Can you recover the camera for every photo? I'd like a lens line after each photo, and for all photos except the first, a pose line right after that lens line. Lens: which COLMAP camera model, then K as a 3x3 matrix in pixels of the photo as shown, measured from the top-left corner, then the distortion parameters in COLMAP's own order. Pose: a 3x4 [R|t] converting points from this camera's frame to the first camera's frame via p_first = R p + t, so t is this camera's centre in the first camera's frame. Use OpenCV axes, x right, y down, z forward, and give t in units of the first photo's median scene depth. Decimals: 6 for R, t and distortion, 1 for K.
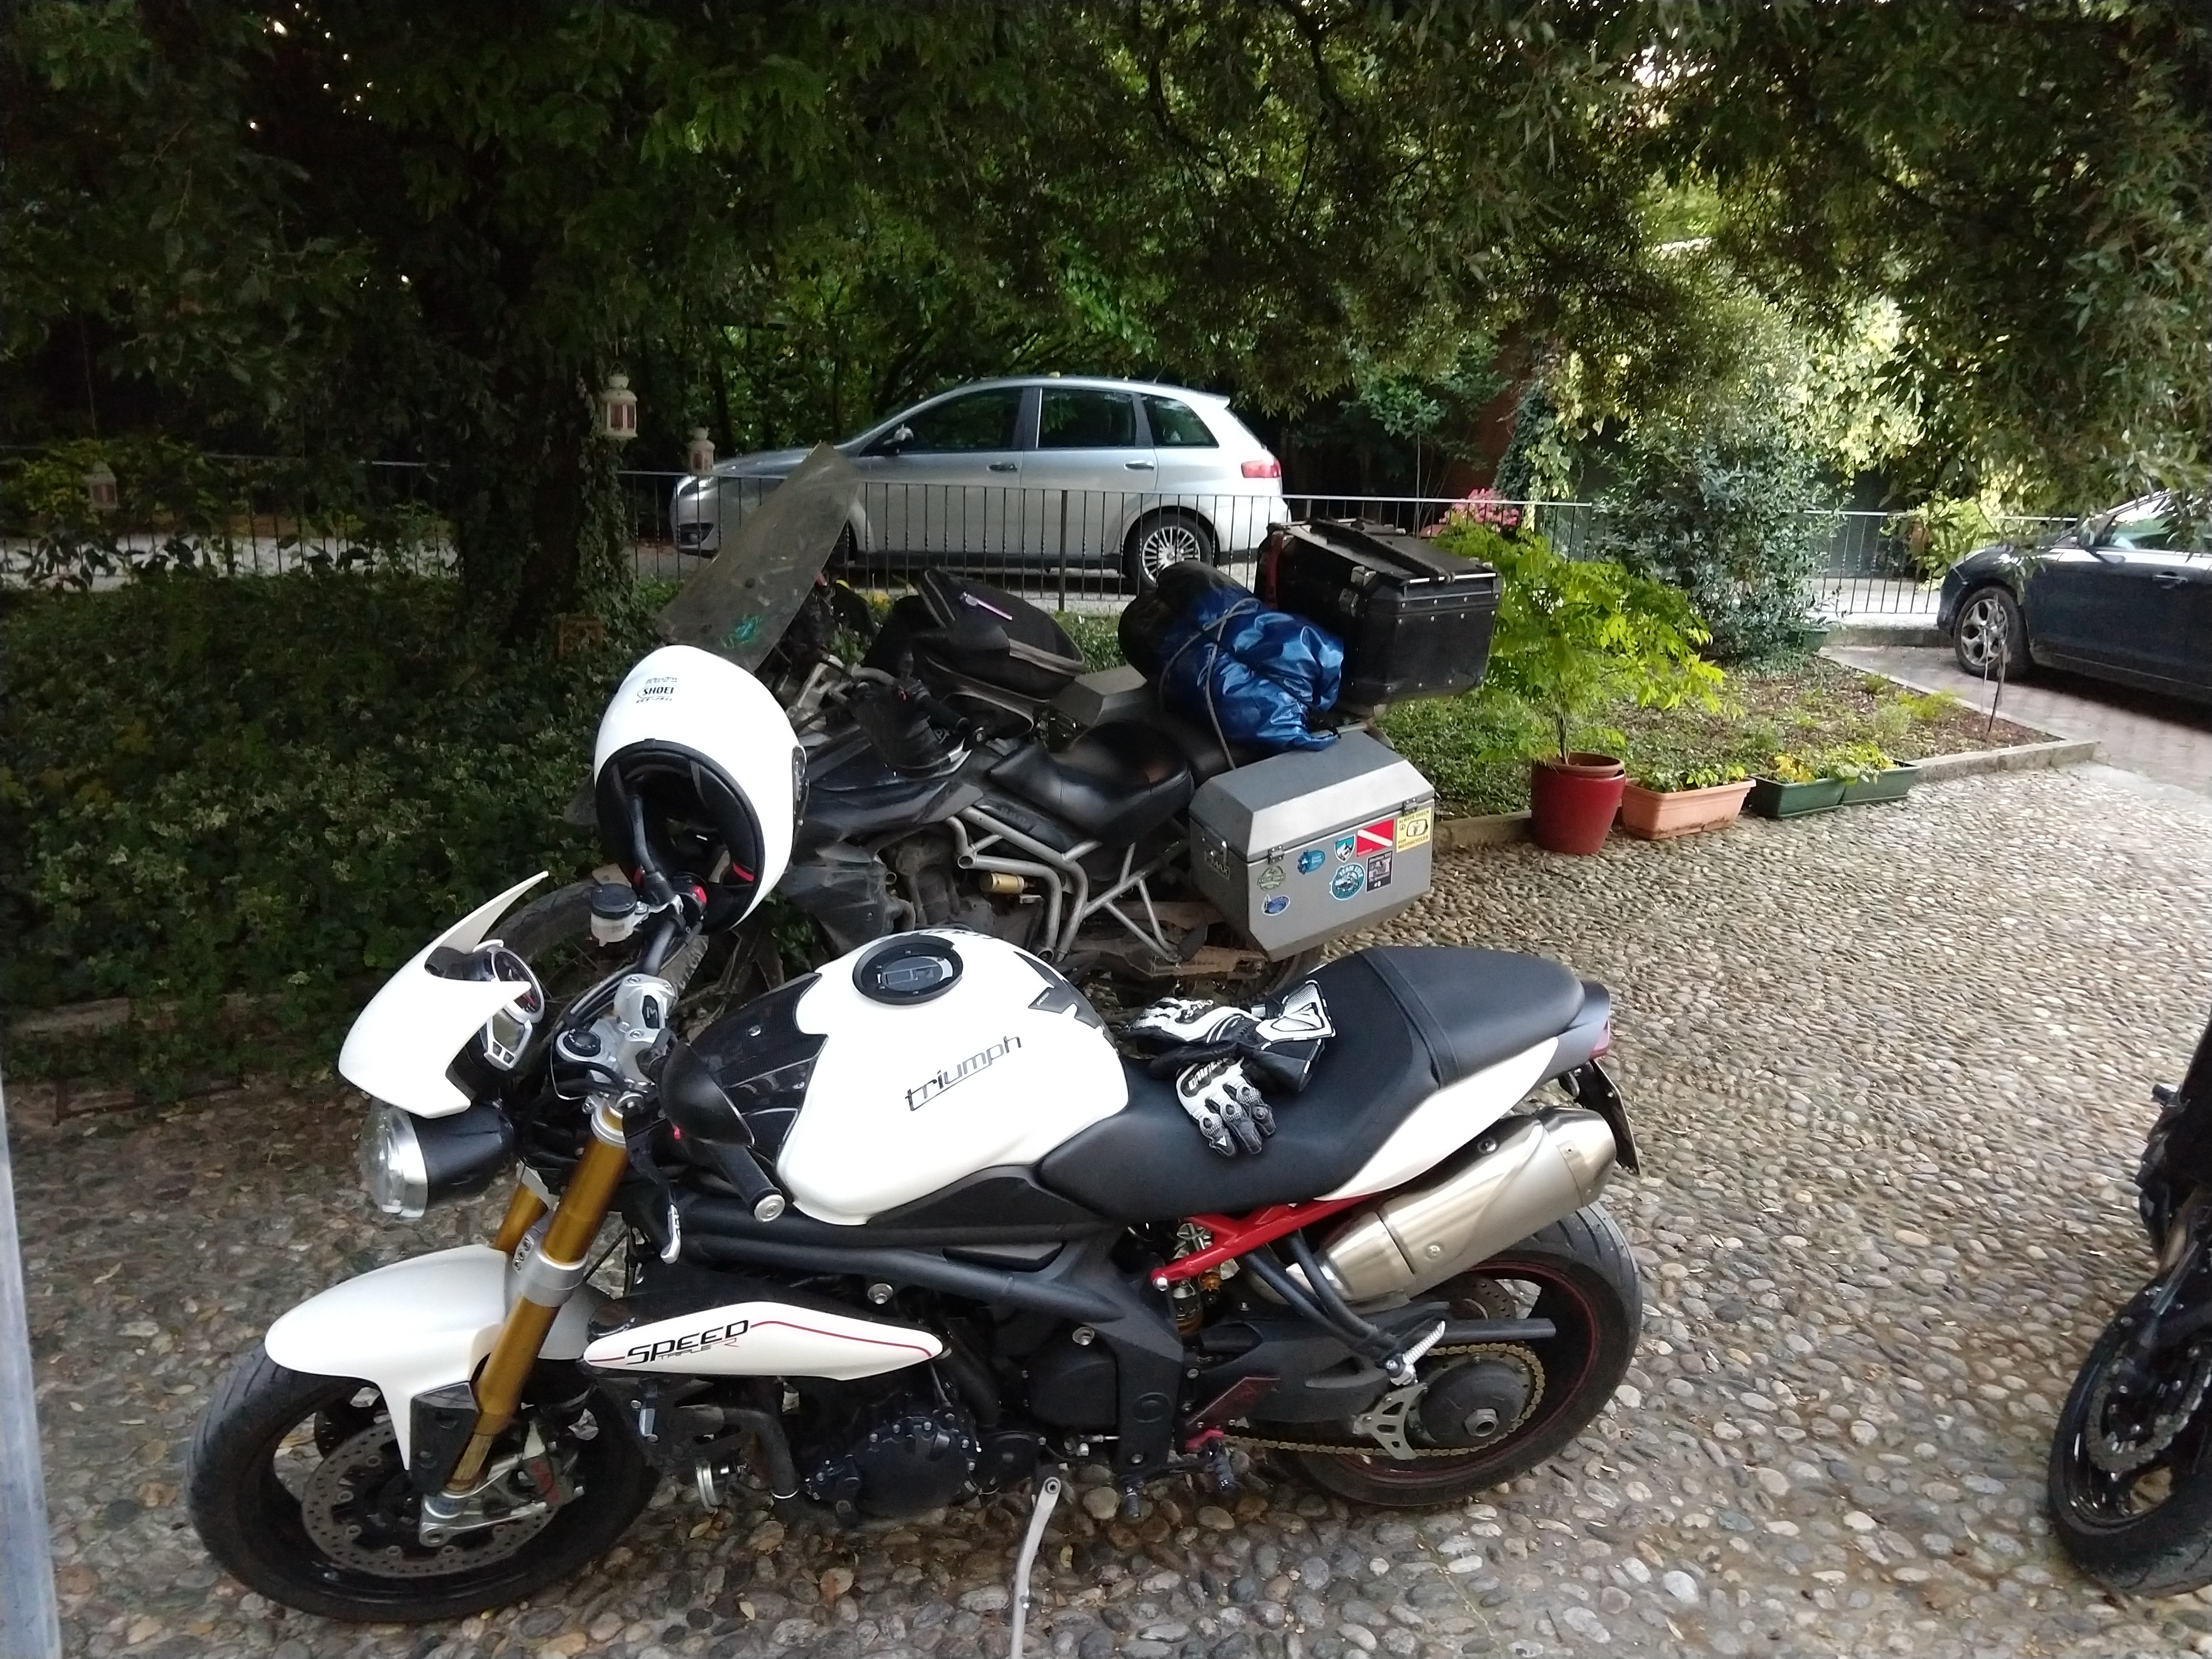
lens RADIAL K [[1635.9, 0, 1078.8], [0, 1635.9, 836.3], [0, 0, 1]] dist [0.096014, -0.096518]
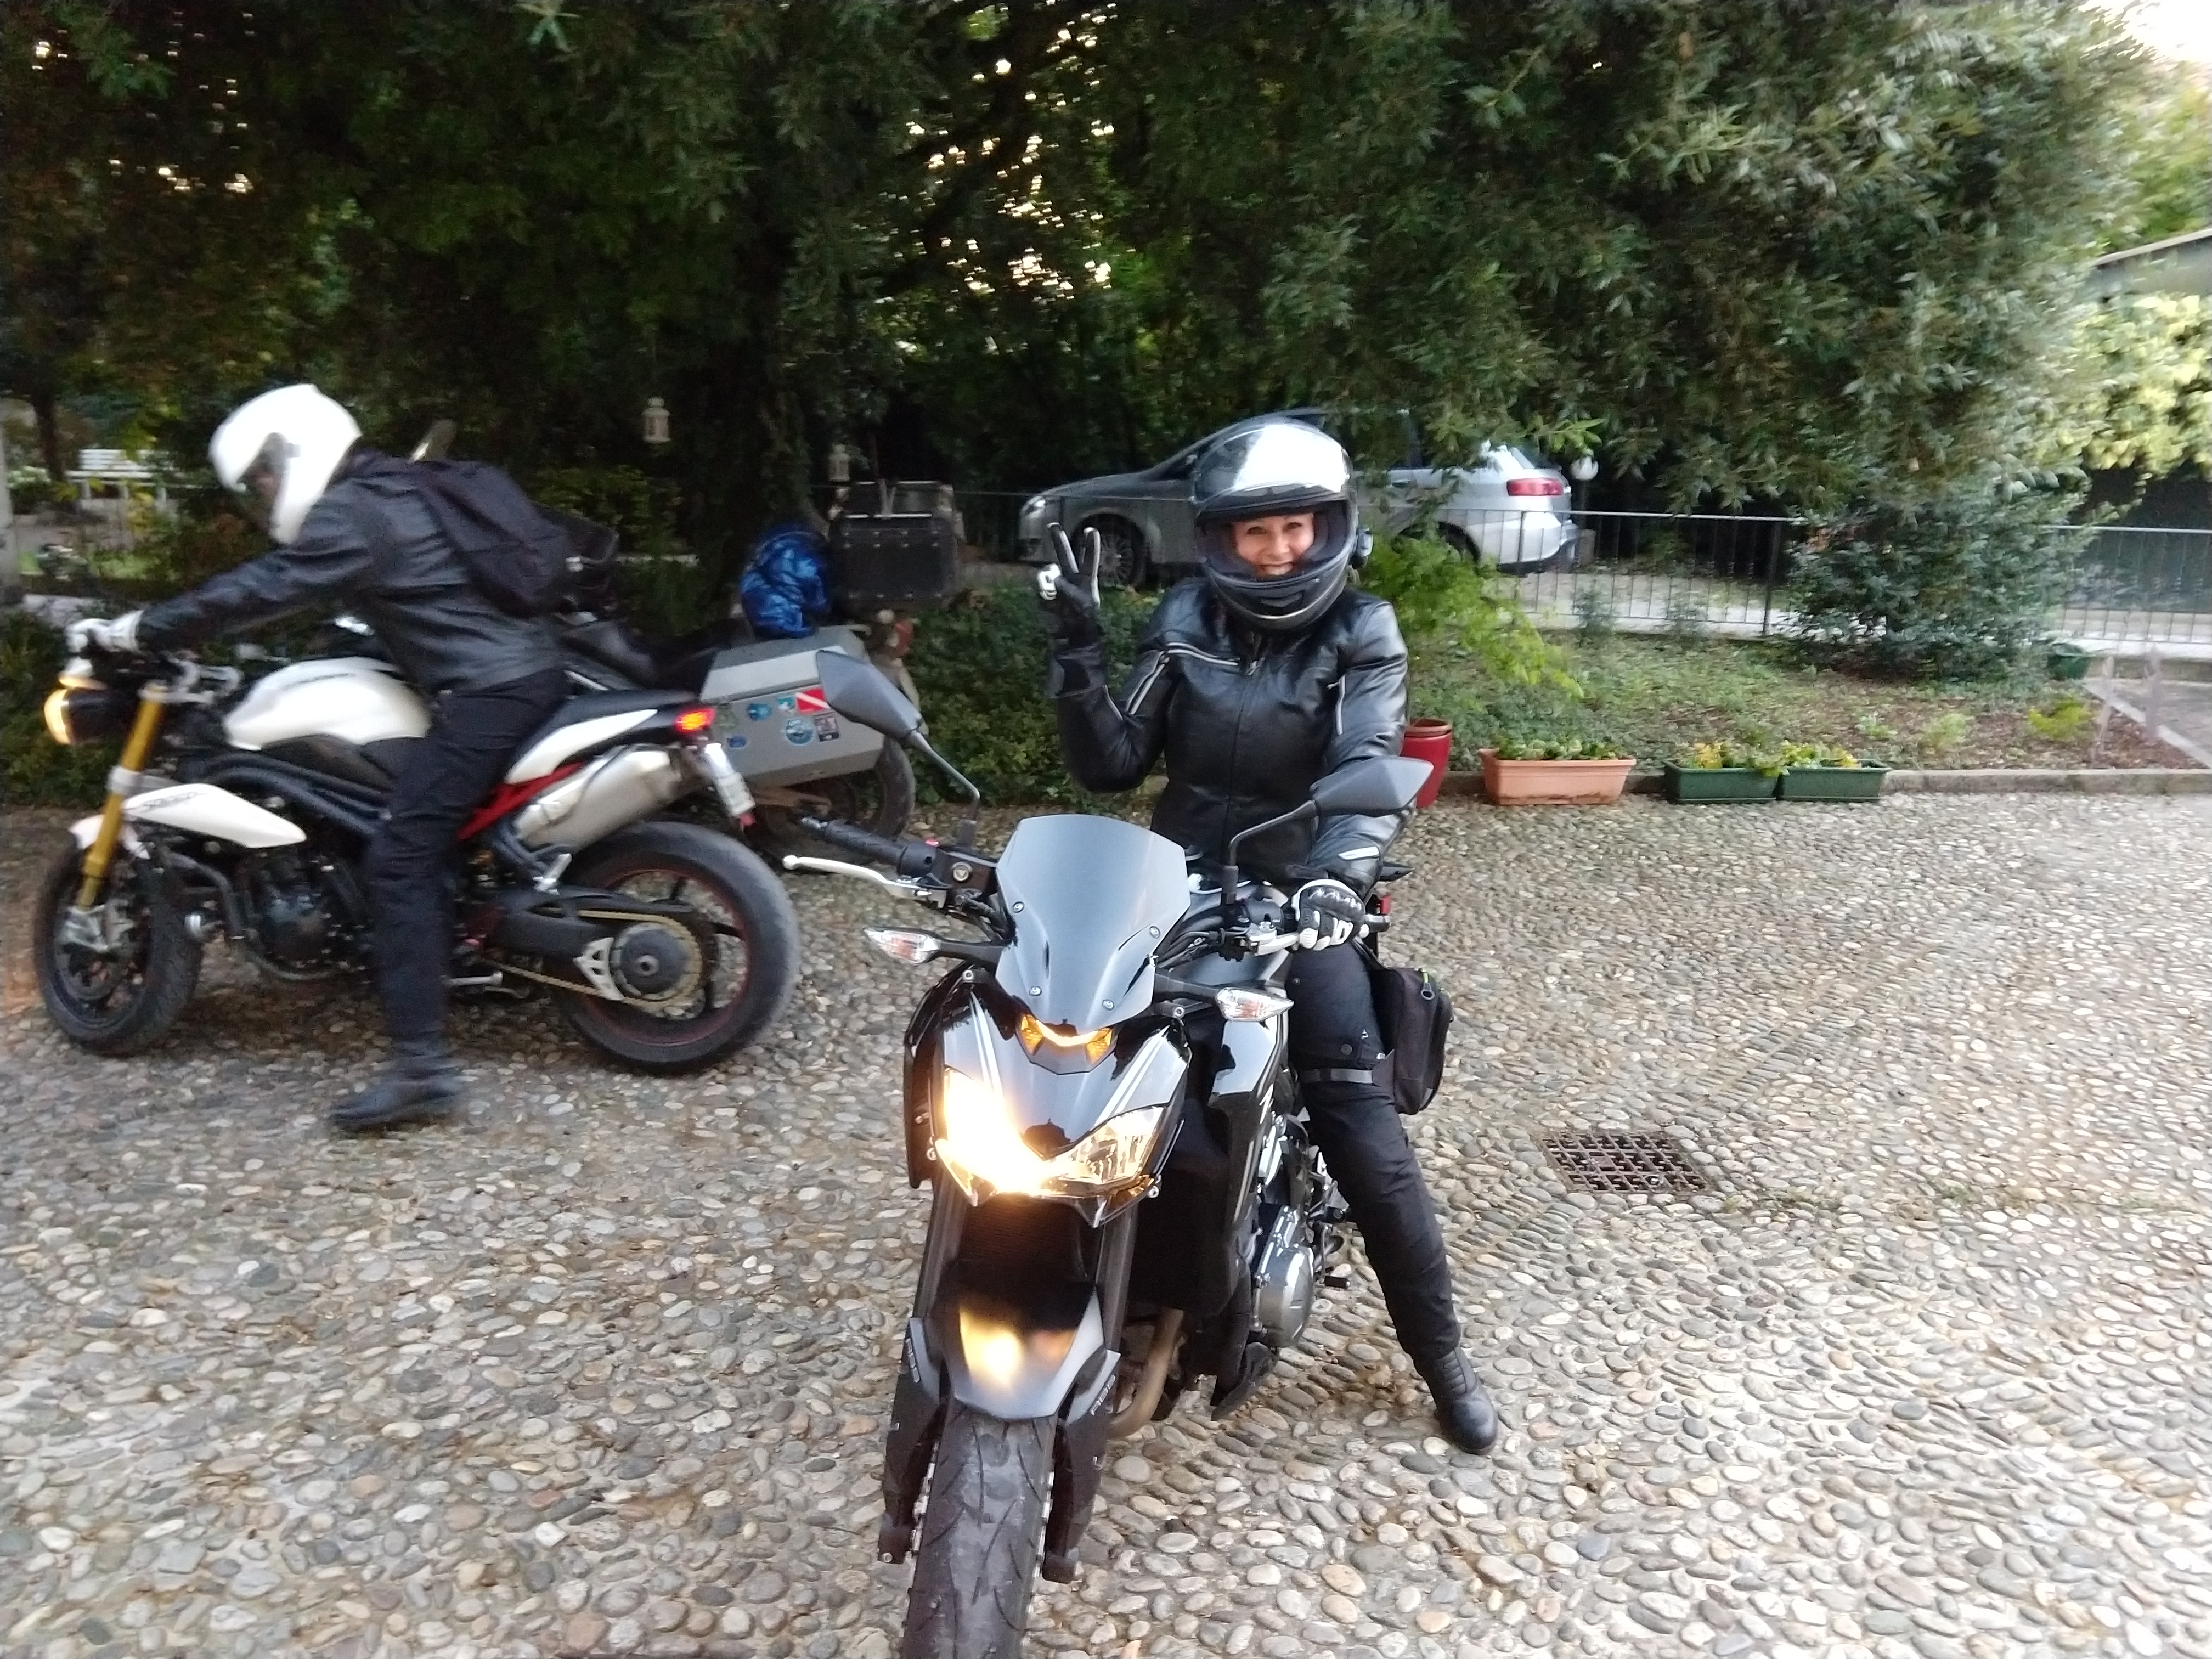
lens RADIAL K [[1685.1, 0, 1106.0], [0, 1685.1, 829.5], [0, 0, 1]] dist [0.028794, 0.007622]
pose [[0.902405, 0.077094, -0.423936, 0.980032], [-0.095908, 0.995120, -0.023187, 0.114753], [0.420079, 0.061583, 0.905395, -0.162111]]
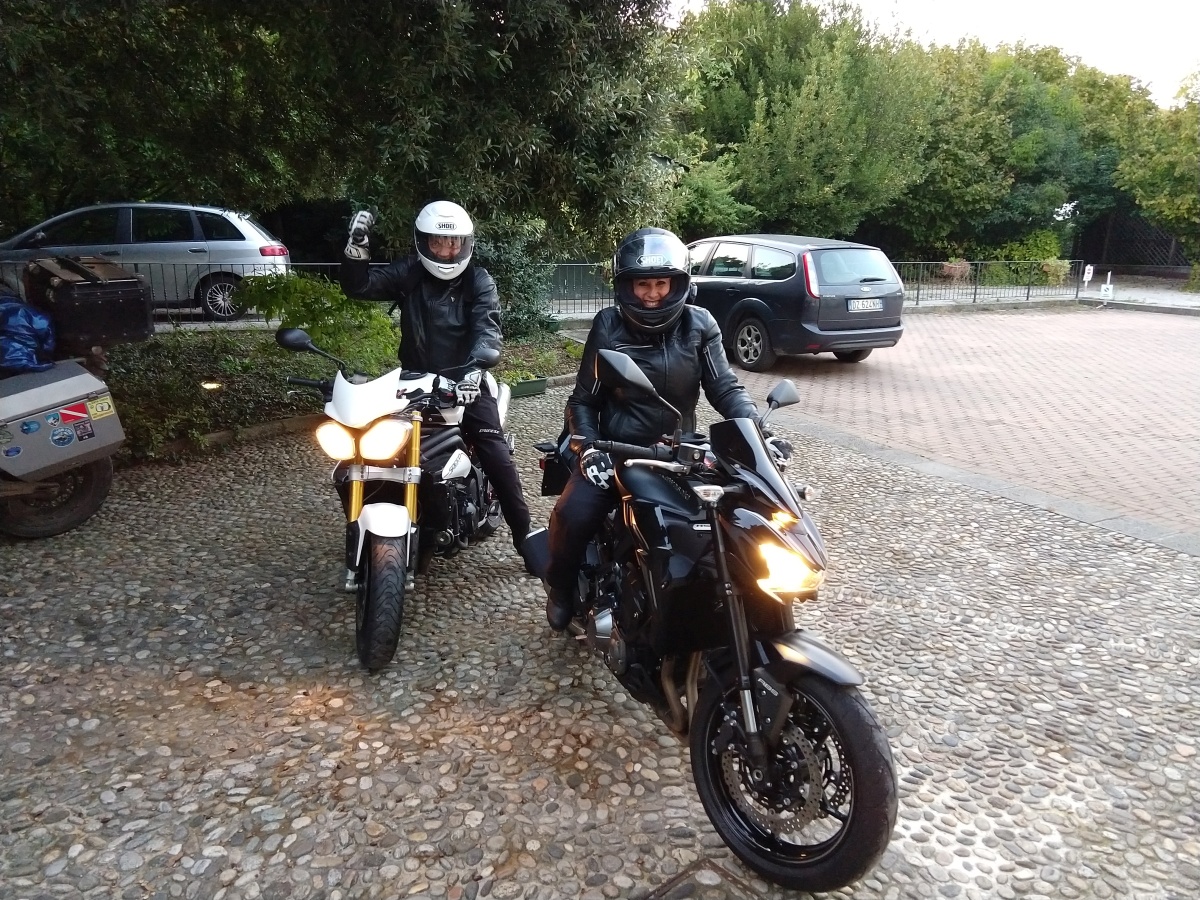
lens RADIAL K [[884.0, 0, 646.4], [0, 884.0, 445.1], [0, 0, 1]] dist [0.004082, 0.002071]
pose [[0.939733, -0.097459, 0.327726, 0.462575], [0.102058, 0.994773, 0.003180, 0.103289], [-0.326323, 0.030458, 0.944768, -0.227111]]
